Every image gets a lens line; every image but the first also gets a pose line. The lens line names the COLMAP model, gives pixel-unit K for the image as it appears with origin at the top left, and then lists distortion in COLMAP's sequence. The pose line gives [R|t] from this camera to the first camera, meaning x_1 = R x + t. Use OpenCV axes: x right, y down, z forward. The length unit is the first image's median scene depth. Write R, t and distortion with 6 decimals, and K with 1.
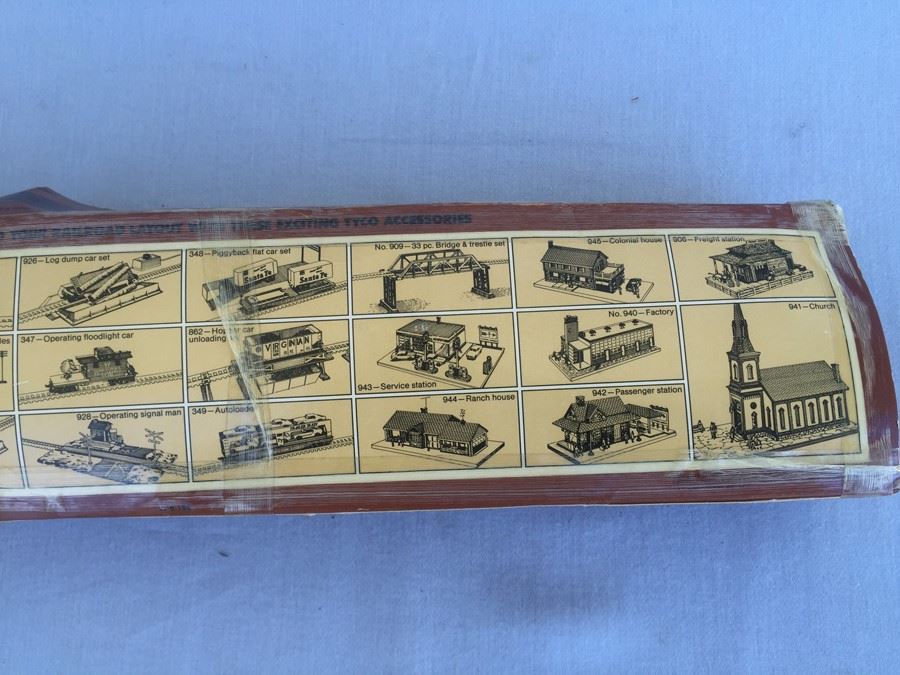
lens RADIAL K [[830.2, 0, 450.0], [0, 830.2, 337.5], [0, 0, 1]] dist [0.098331, -0.211915]
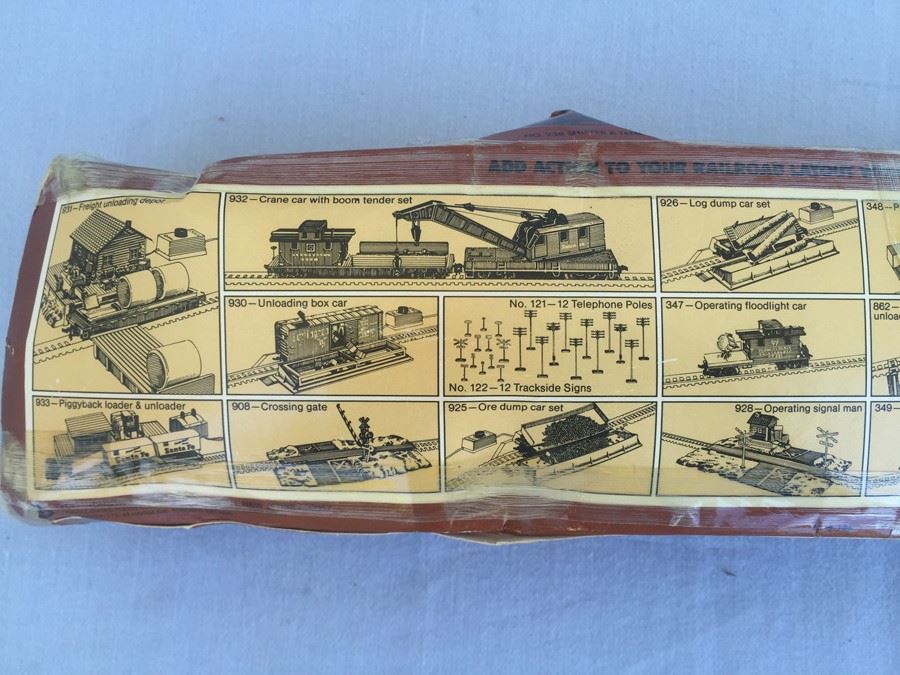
lens RADIAL K [[830.2, 0, 450.0], [0, 830.2, 337.5], [0, 0, 1]] dist [0.098331, -0.211915]
pose [[0.994776, 0.051403, 0.088194, -0.771364], [-0.054316, 0.998044, 0.030950, 0.019784], [-0.086430, -0.035579, 0.995622, 0.252030]]
